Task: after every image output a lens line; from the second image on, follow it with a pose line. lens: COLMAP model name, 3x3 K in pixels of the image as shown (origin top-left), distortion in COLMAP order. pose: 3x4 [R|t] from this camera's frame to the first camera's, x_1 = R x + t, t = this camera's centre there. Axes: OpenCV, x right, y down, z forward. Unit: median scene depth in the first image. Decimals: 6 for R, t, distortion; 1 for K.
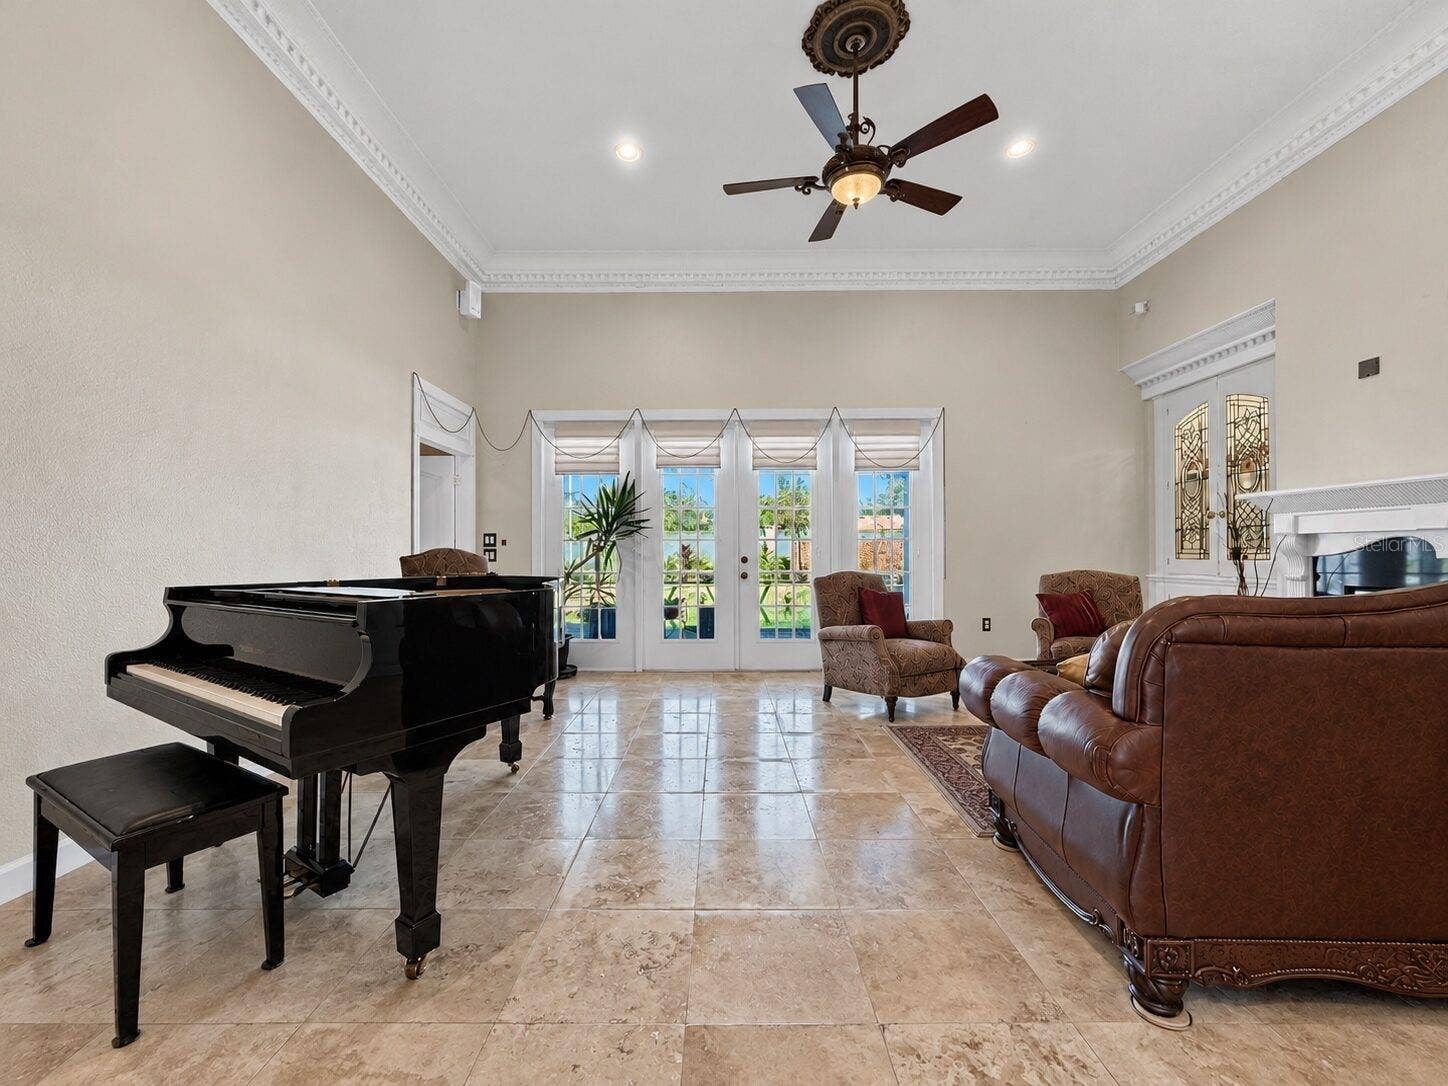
lens RADIAL K [[578.0, 0, 716.3], [0, 578.0, 546.9], [0, 0, 1]] dist [-0.011640, -0.000247]
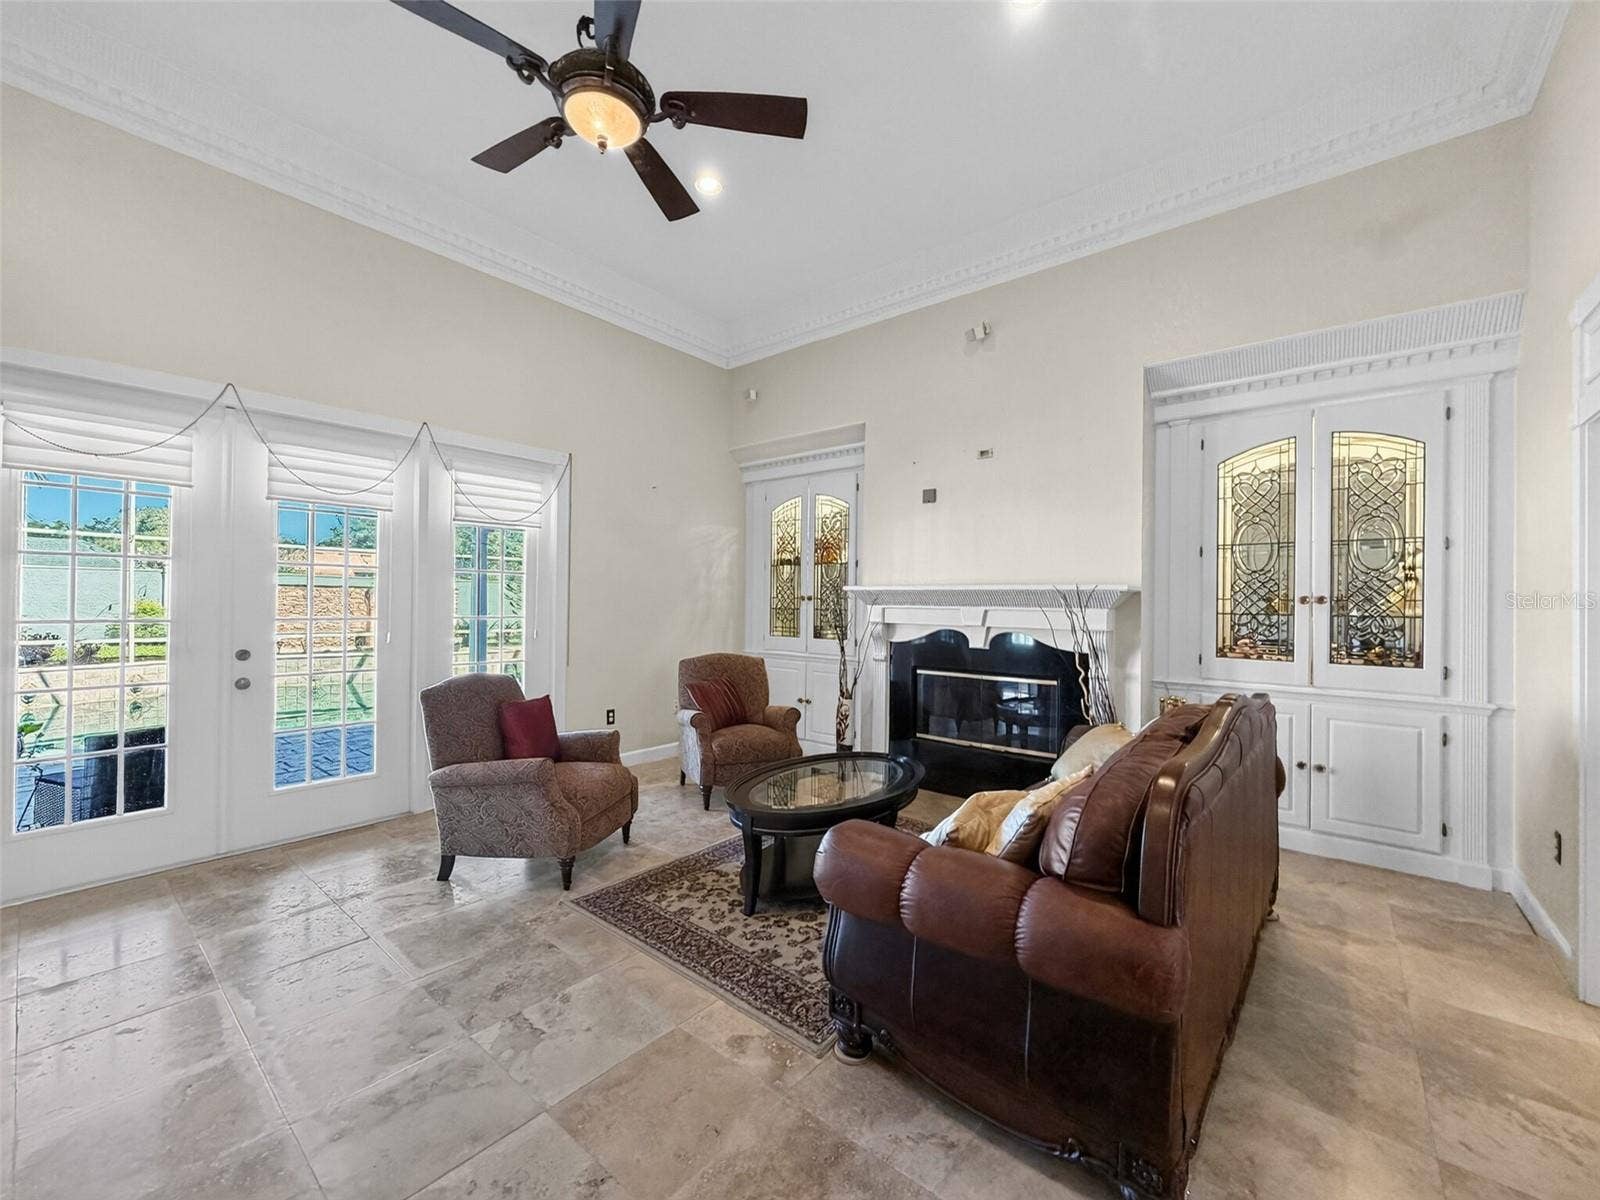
lens RADIAL K [[638.7, 0, 802.7], [0, 638.7, 604.0], [0, 0, 1]] dist [-0.011640, -0.000247]
pose [[0.631556, 0.010409, 0.775260, -0.121724], [-0.019637, 0.999804, 0.002573, -0.057782], [-0.775081, -0.016849, 0.631637, 0.262603]]
